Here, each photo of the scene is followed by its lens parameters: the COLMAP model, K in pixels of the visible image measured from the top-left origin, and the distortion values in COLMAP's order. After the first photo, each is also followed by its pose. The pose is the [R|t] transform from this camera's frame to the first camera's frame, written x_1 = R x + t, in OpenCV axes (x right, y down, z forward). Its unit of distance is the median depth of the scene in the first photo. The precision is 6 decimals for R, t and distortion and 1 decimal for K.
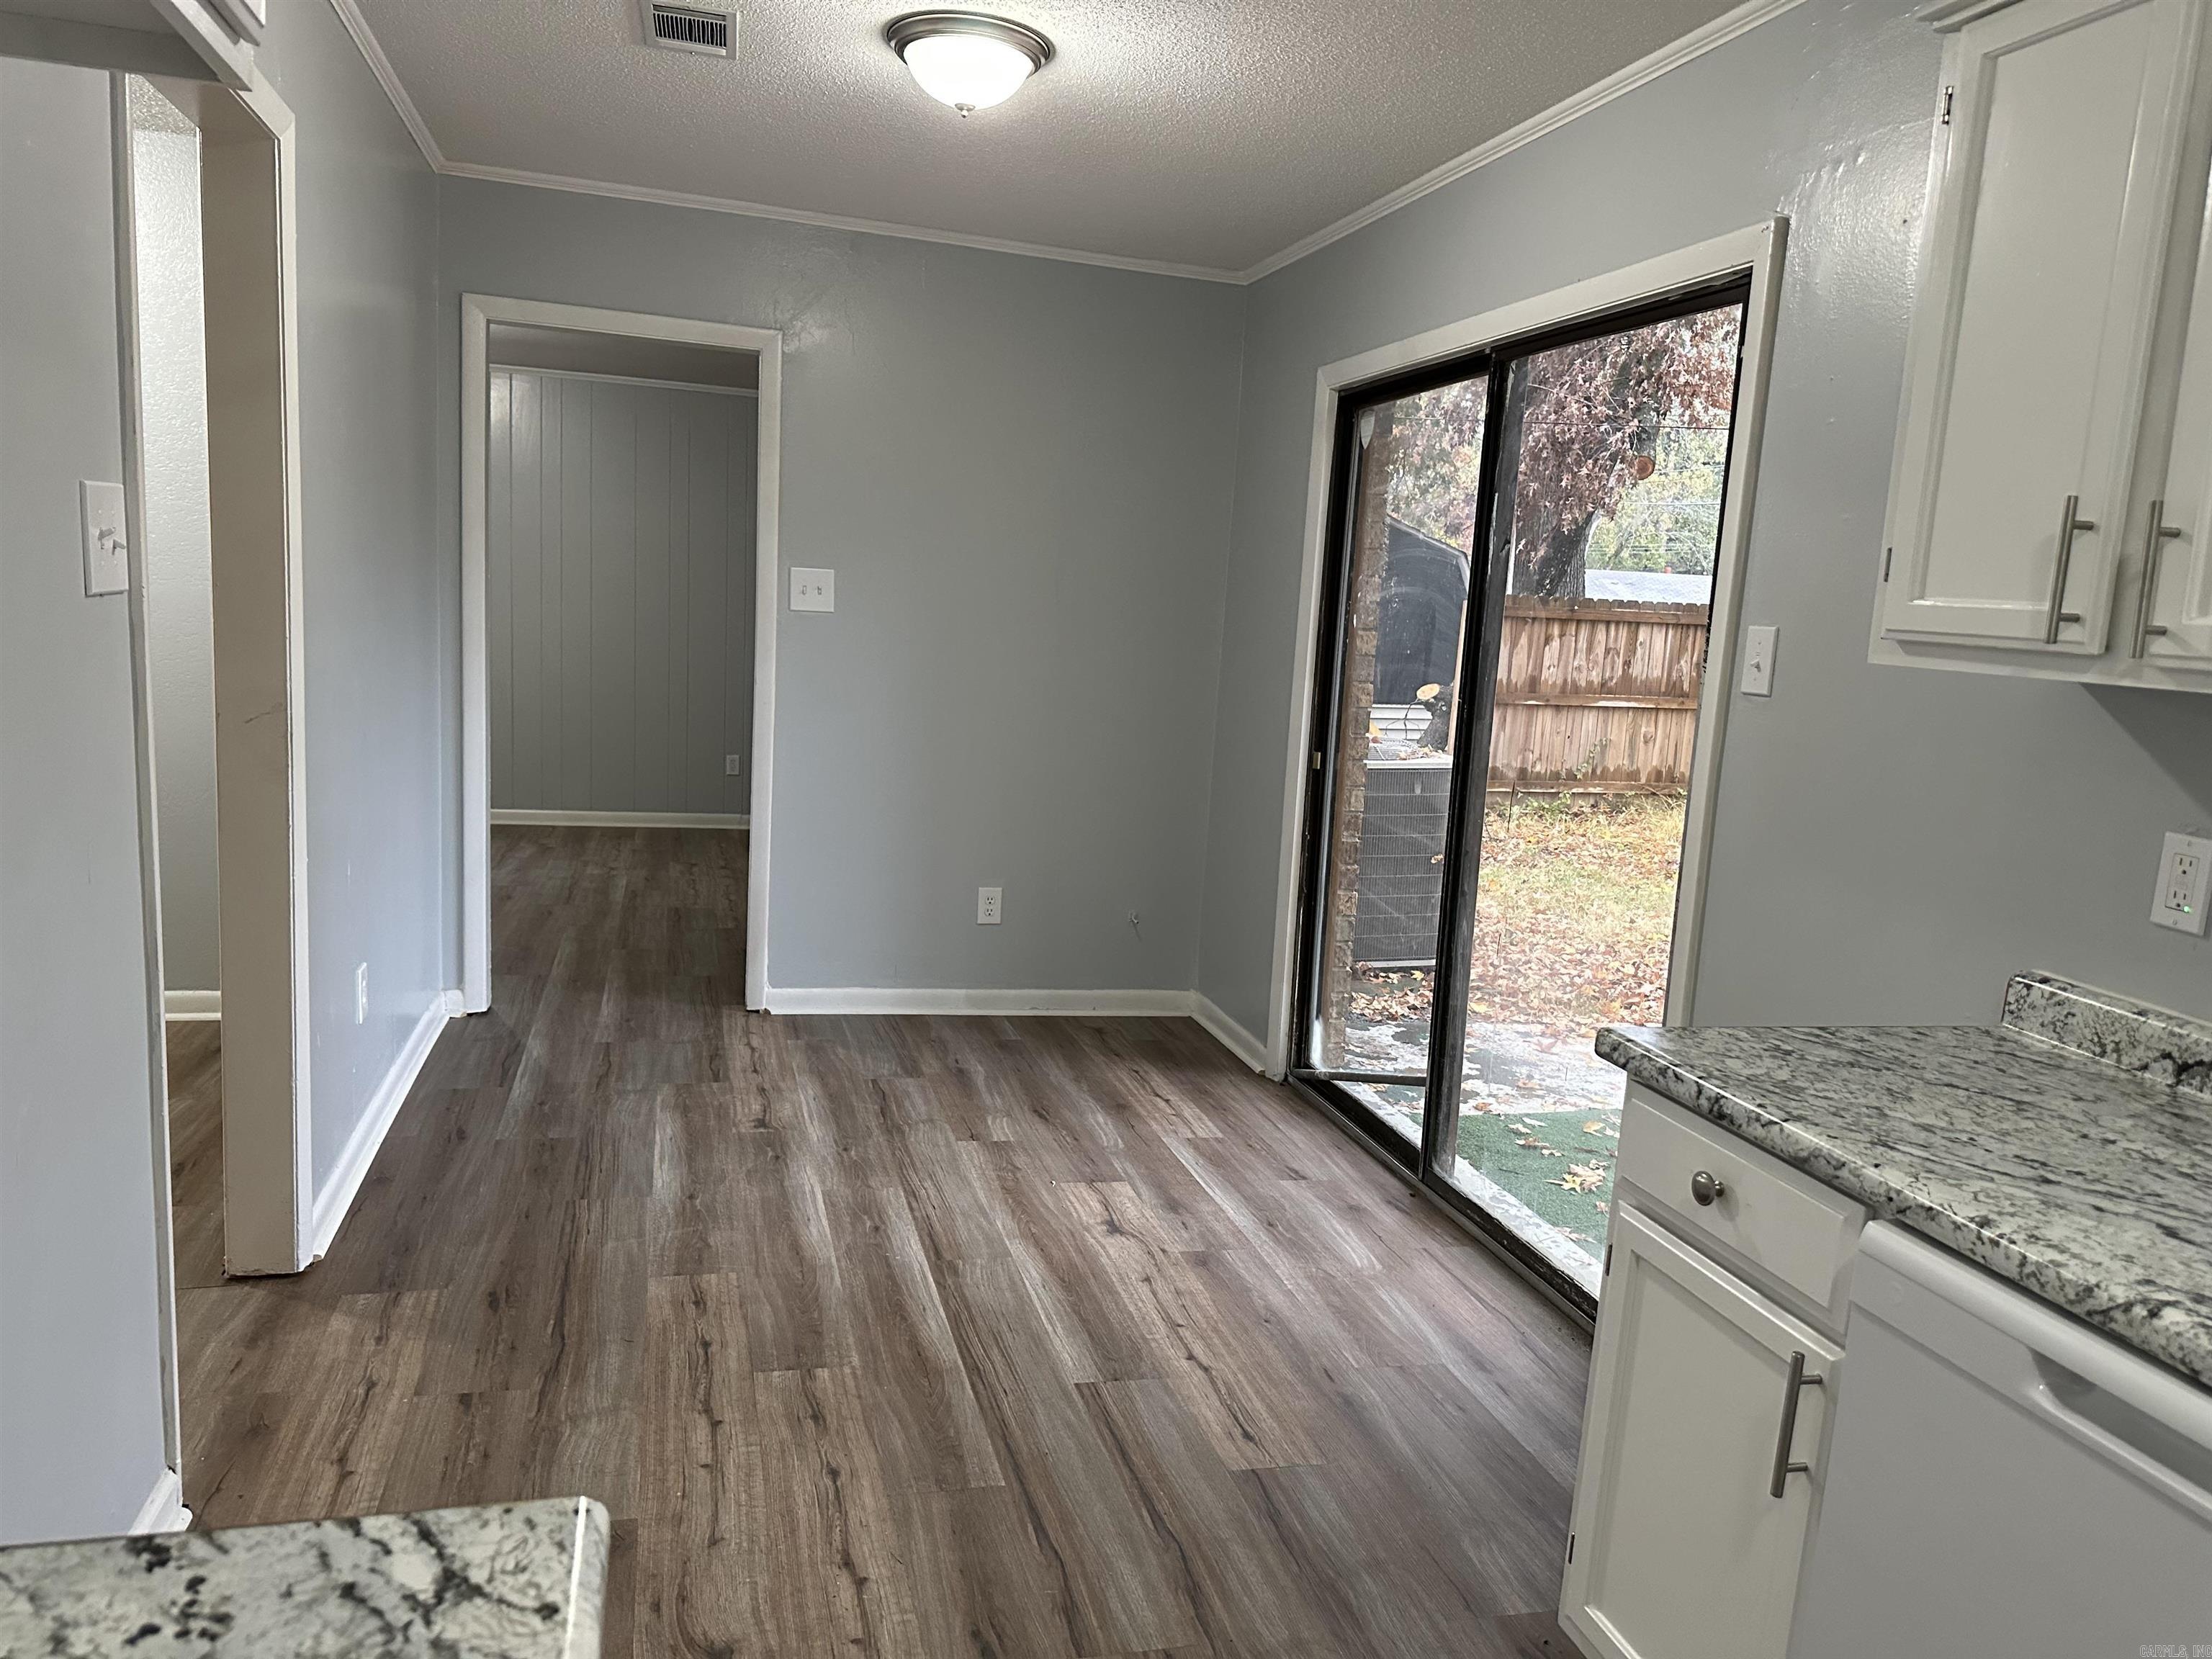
lens RADIAL K [[1561.1, 0, 1118.1], [0, 1561.1, 825.2], [0, 0, 1]] dist [0.057447, -0.074554]
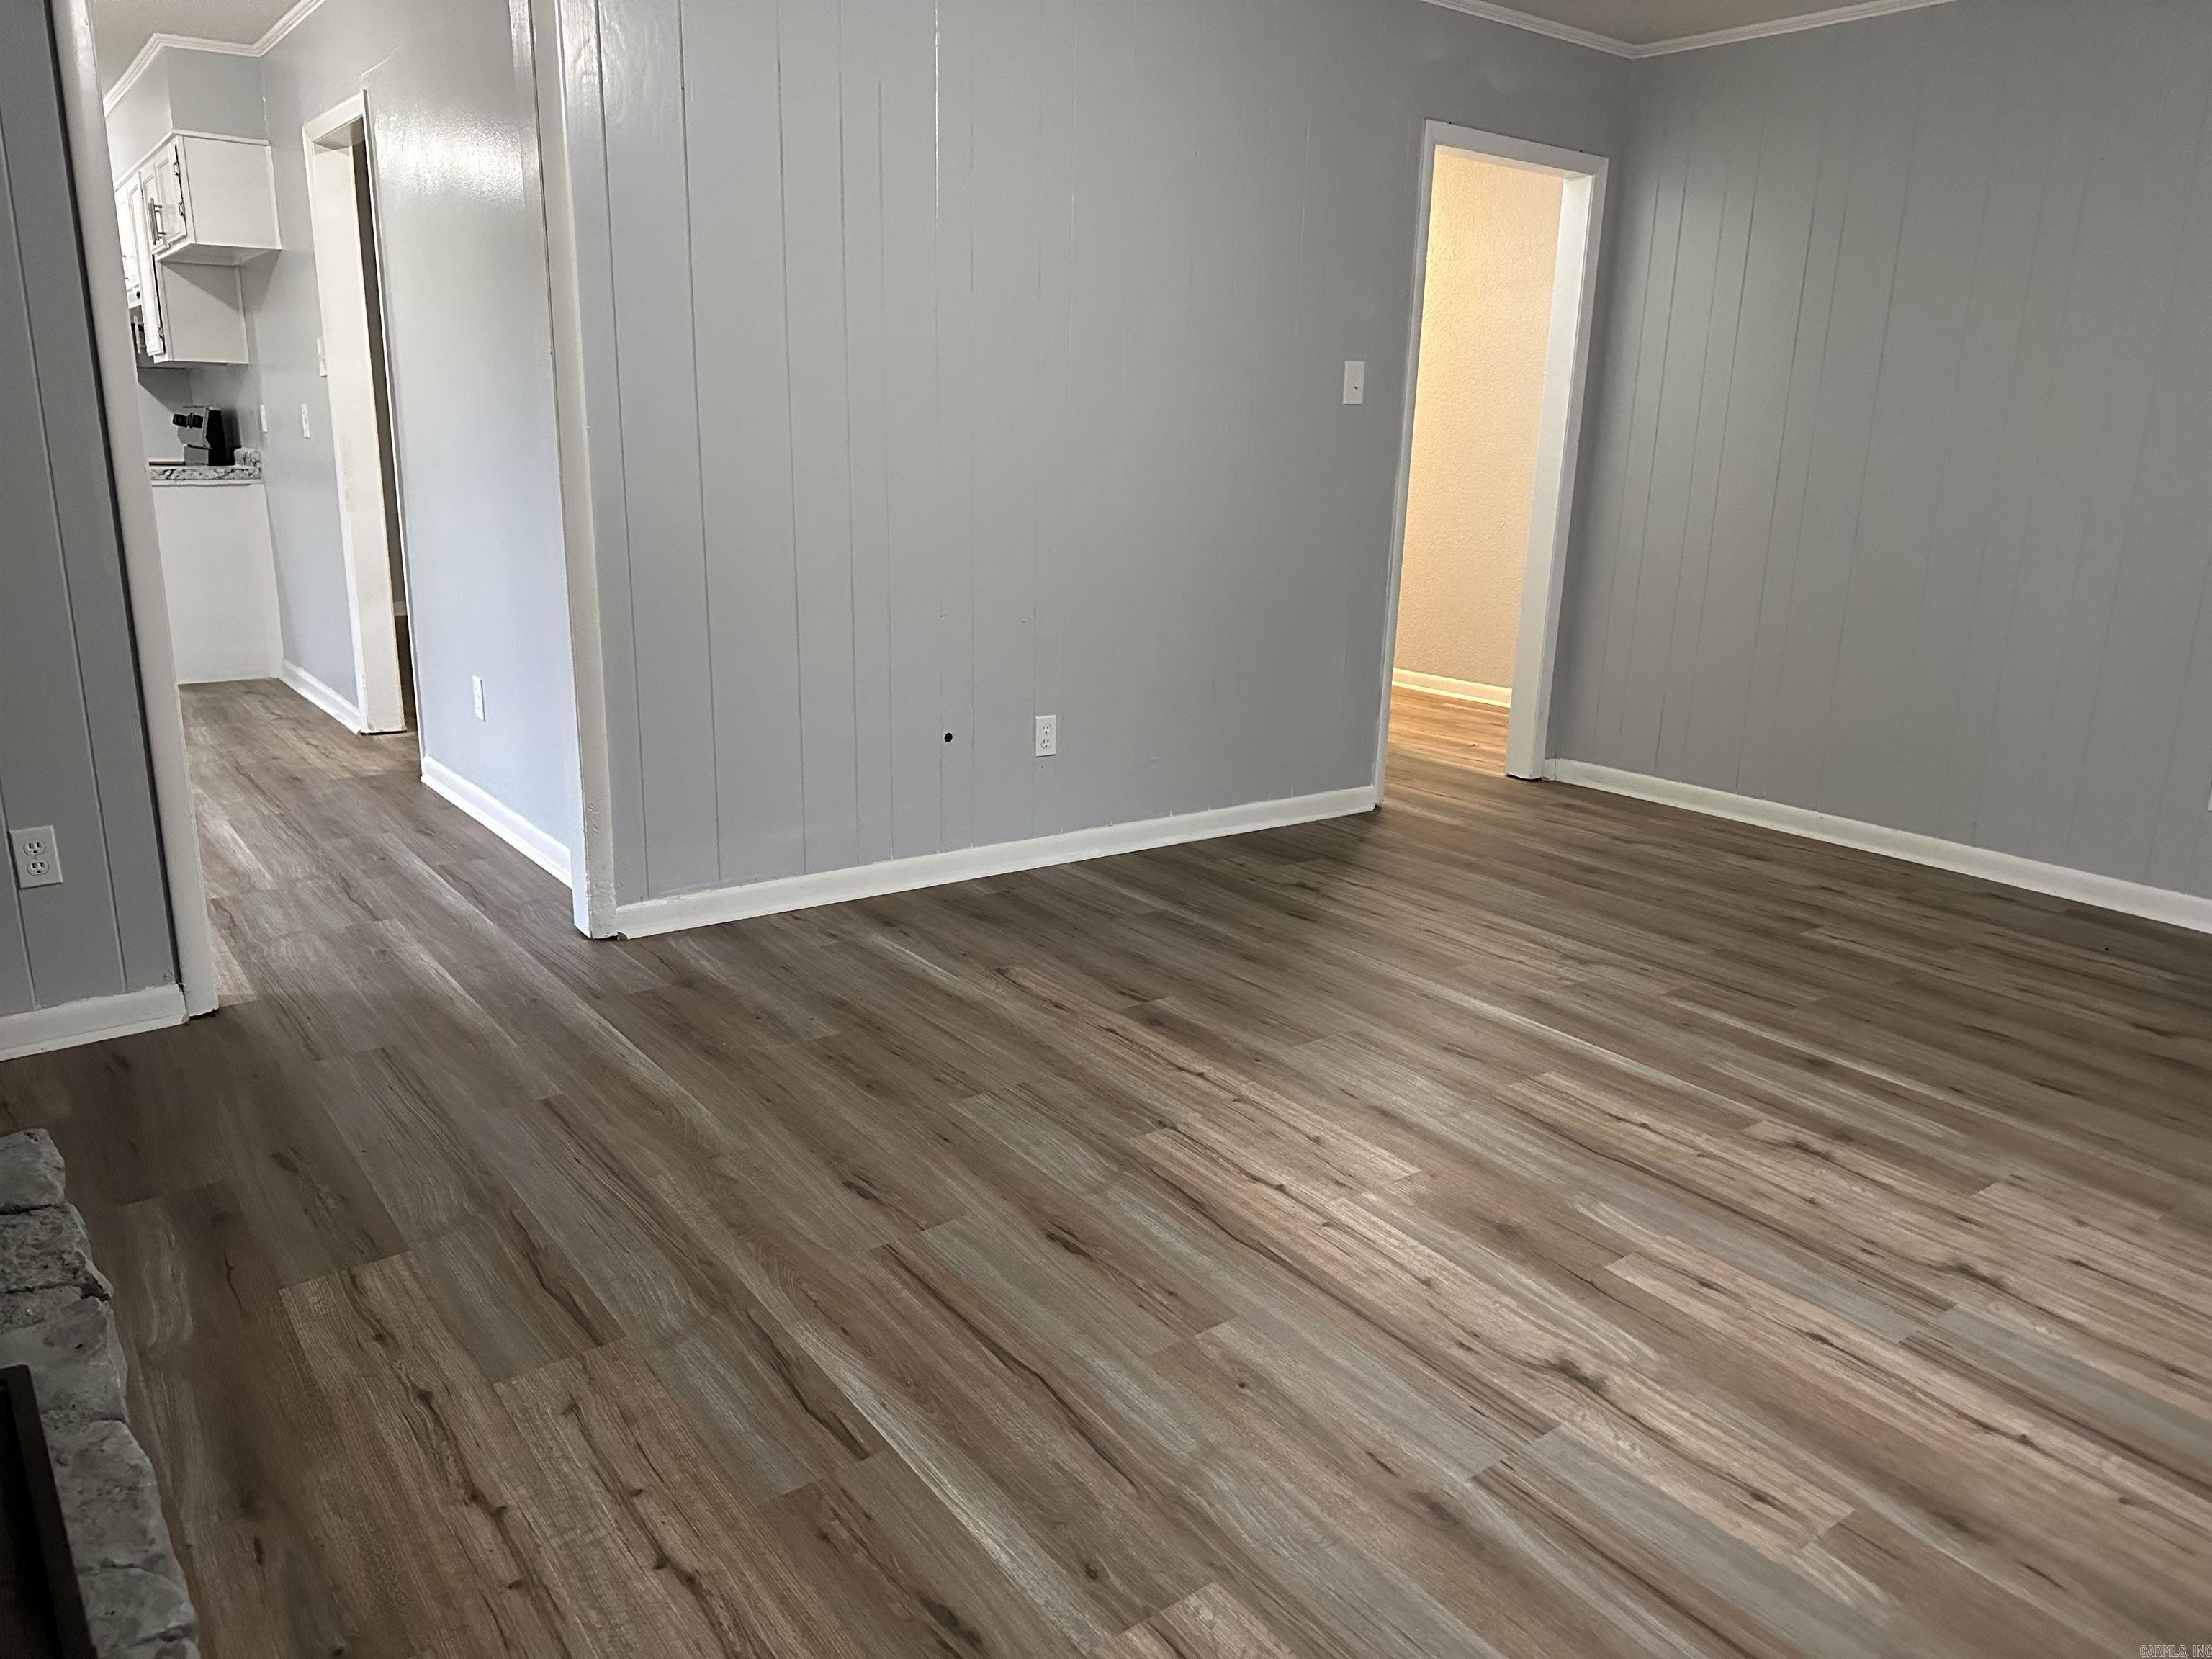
lens RADIAL K [[1561.1, 0, 1120.7], [0, 1561.1, 834.4], [0, 0, 1]] dist [0.057447, -0.074554]
pose [[-0.925581, 0.017347, -0.378151, -0.715246], [-0.130025, 0.923603, 0.360626, -0.499358], [0.355518, 0.382958, -0.852614, 3.524599]]
